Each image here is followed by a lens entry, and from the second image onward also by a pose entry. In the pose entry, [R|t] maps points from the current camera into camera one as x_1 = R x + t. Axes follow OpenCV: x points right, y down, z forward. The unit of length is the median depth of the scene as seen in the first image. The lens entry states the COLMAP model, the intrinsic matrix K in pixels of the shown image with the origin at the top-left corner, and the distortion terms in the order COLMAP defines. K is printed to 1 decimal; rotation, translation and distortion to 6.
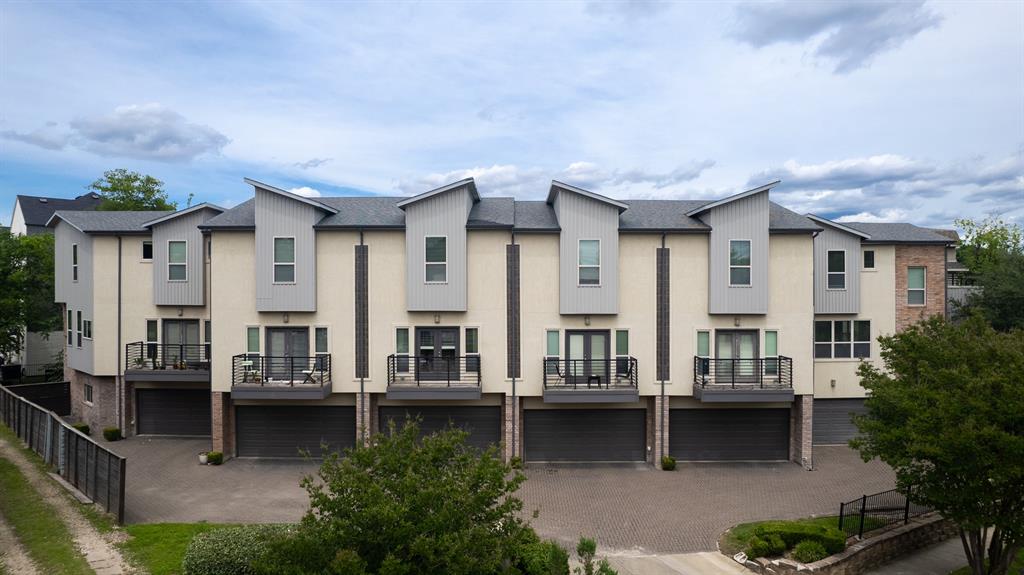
lens RADIAL K [[652.0, 0, 513.5], [0, 652.0, 284.7], [0, 0, 1]] dist [-0.039105, 0.009300]
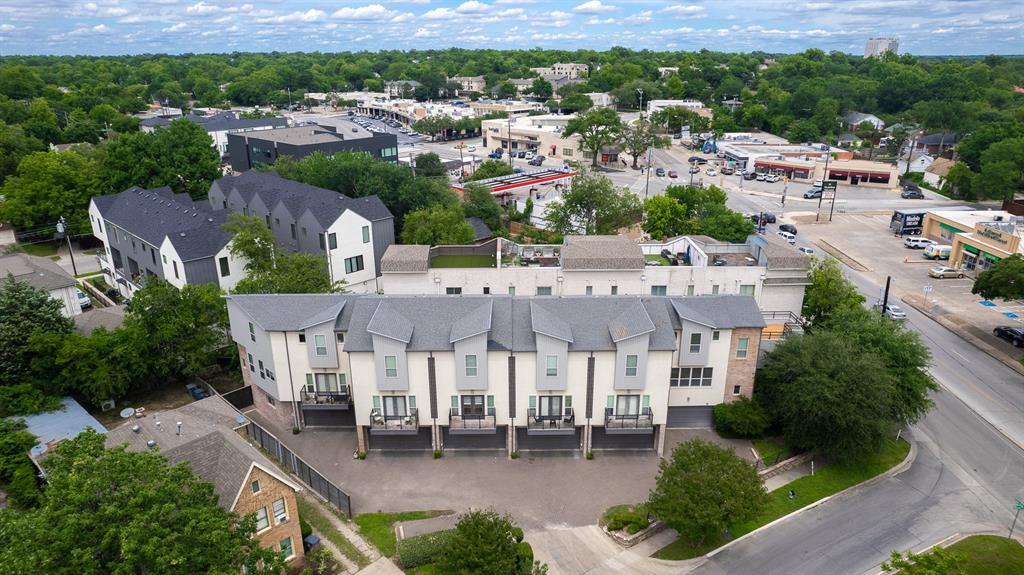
lens RADIAL K [[652.0, 0, 511.4], [0, 652.0, 288.8], [0, 0, 1]] dist [-0.039105, 0.009300]
pose [[0.999950, -0.005085, 0.008619, -0.017368], [0.001863, 0.940796, 0.338969, -0.881365], [-0.009832, -0.338936, 0.940758, -0.701629]]
